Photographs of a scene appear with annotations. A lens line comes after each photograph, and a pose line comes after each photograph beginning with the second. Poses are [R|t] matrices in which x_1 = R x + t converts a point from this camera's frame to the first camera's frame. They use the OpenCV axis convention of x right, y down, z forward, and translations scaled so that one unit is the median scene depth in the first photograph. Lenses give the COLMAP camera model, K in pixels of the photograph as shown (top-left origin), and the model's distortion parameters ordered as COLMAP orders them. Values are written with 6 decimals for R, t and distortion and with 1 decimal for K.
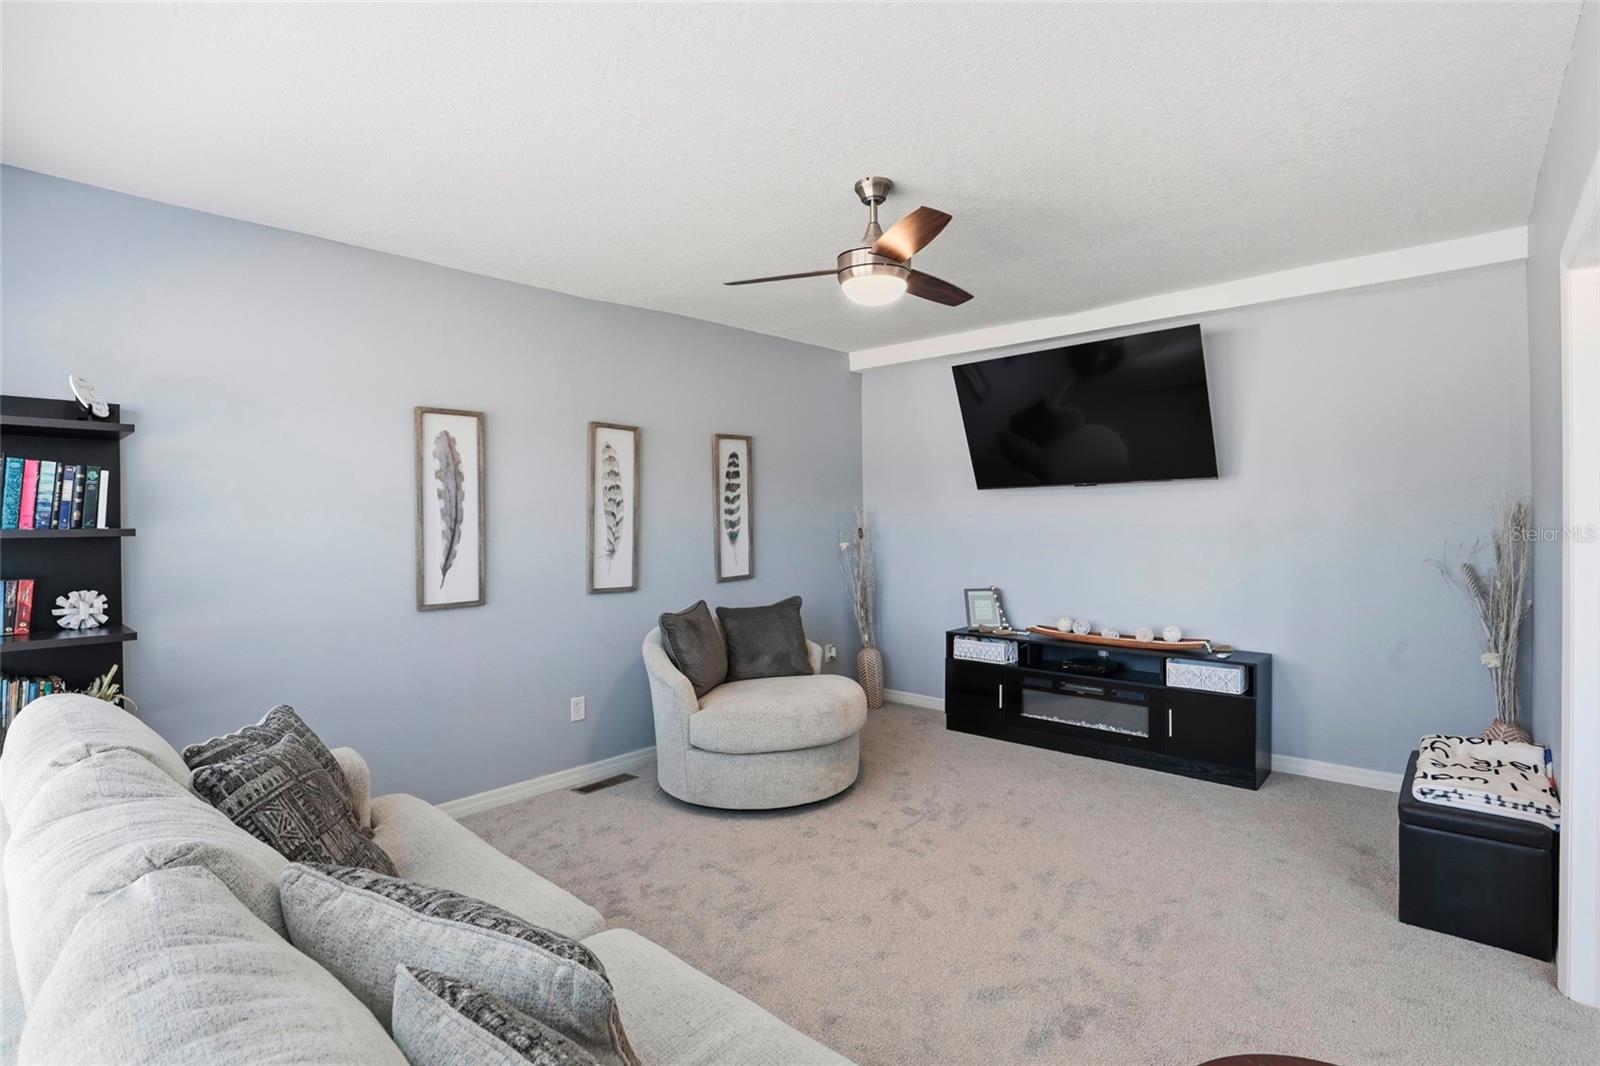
lens RADIAL K [[751.8, 0, 808.7], [0, 751.8, 526.0], [0, 0, 1]] dist [-0.027854, 0.000793]
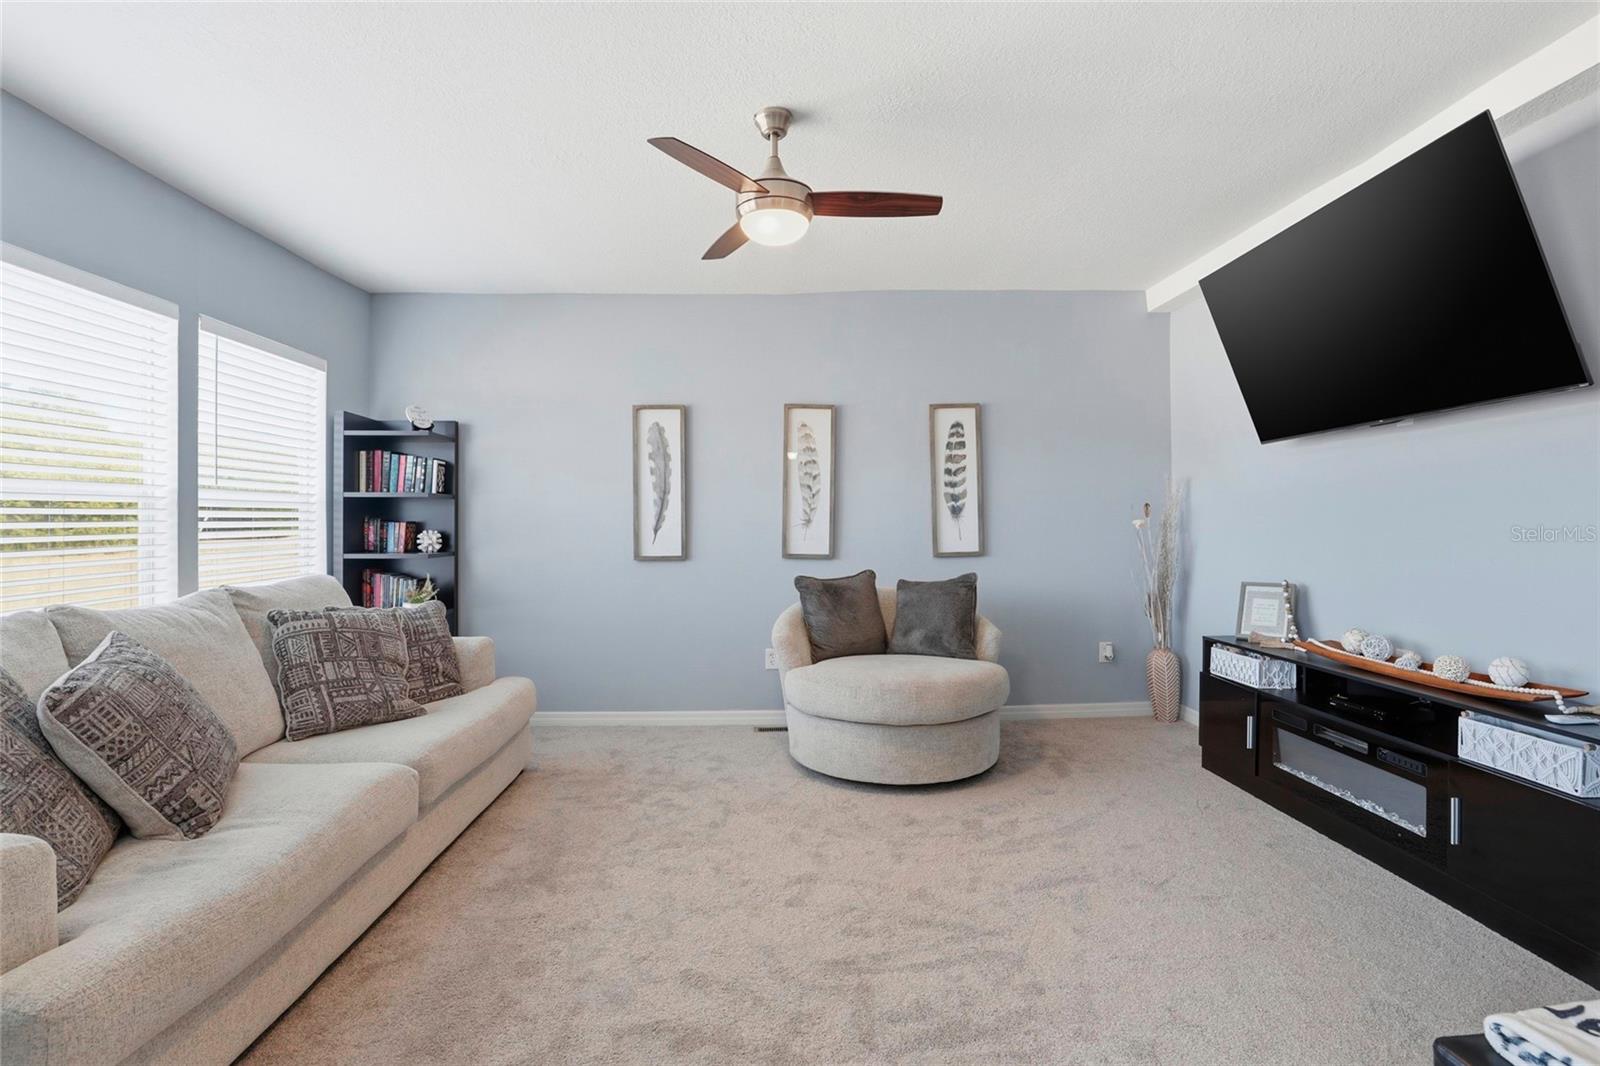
lens RADIAL K [[739.2, 0, 801.7], [0, 739.2, 524.8], [0, 0, 1]] dist [-0.026223, 0.000309]
pose [[0.701462, 0.007667, -0.712666, 0.499211], [-0.009271, 0.999956, 0.001633, 0.037695], [0.712647, 0.005461, 0.701502, 0.238475]]
